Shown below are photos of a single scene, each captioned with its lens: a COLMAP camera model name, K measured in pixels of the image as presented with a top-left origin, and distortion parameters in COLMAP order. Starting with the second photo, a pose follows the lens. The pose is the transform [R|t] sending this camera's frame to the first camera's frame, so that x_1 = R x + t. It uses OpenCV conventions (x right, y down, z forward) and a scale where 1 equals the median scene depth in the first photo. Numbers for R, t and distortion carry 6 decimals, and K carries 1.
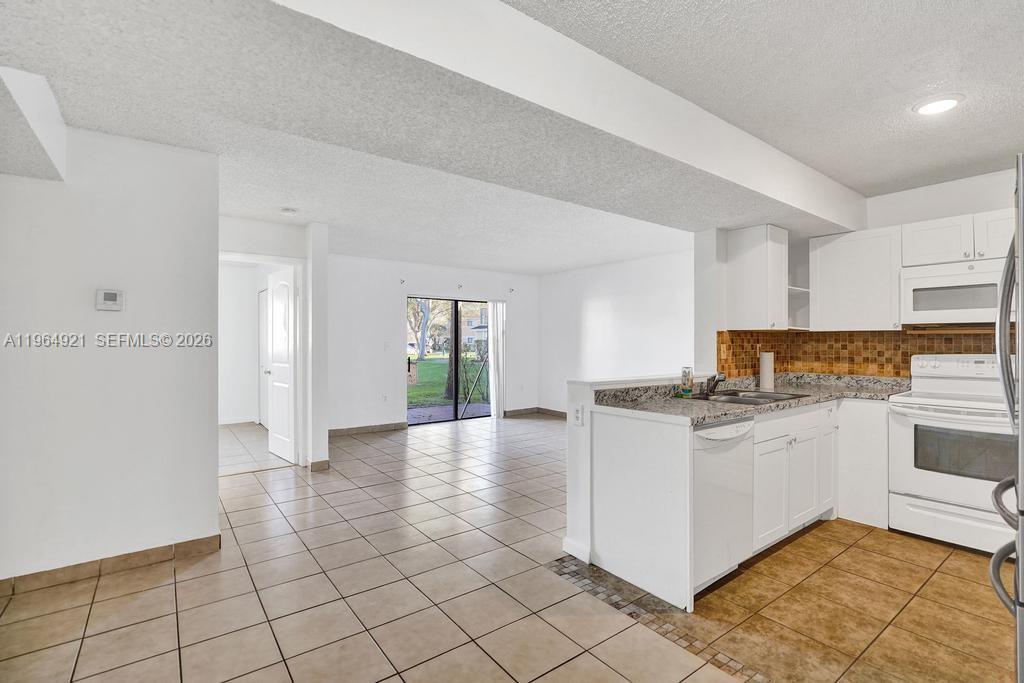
lens RADIAL K [[472.5, 0, 509.2], [0, 472.5, 341.7], [0, 0, 1]] dist [0.000322, 0.000044]
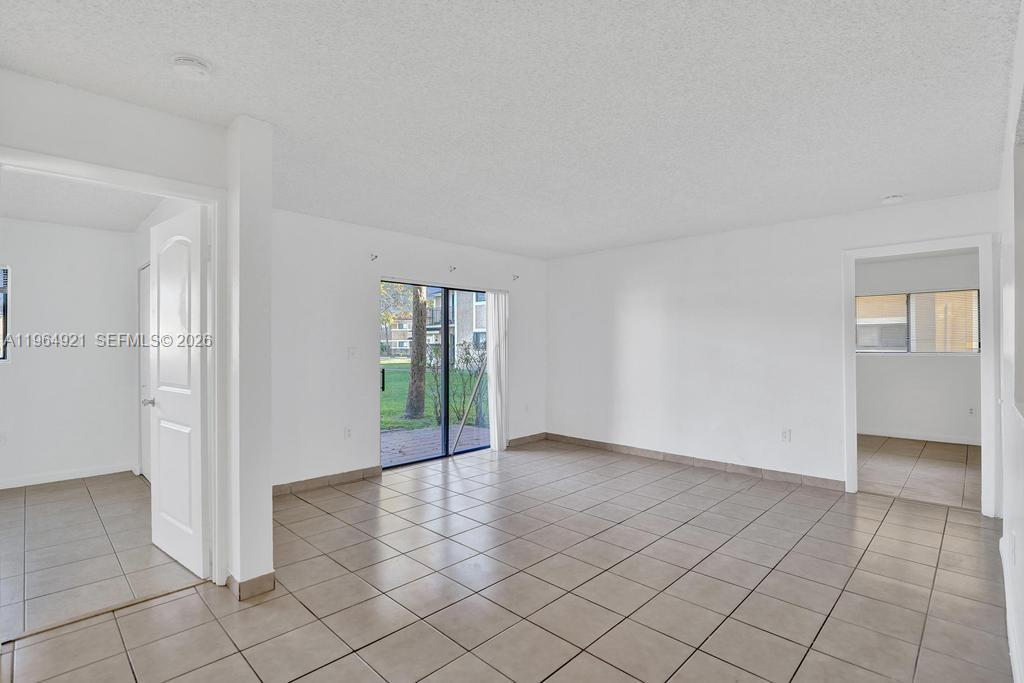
lens RADIAL K [[480.2, 0, 512.6], [0, 480.2, 345.4], [0, 0, 1]] dist [-0.000593, -0.000240]
pose [[0.987777, 0.001429, 0.155866, -0.175299], [-0.001566, 0.999998, 0.000757, -0.003504], [-0.155865, -0.000992, 0.987778, 0.372311]]
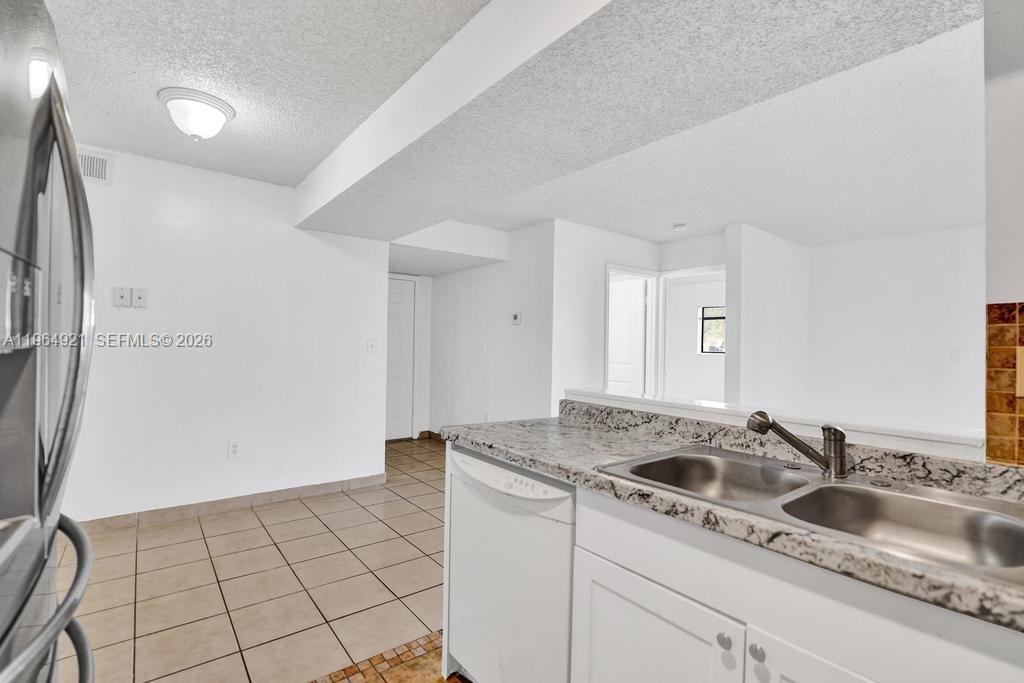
lens RADIAL K [[472.5, 0, 509.2], [0, 472.5, 341.7], [0, 0, 1]] dist [0.000322, 0.000044]
pose [[0.025809, -0.006059, -0.999649, 0.484525], [-0.016897, 0.999836, -0.006496, 0.006492], [0.999524, 0.017059, 0.025702, 0.443017]]
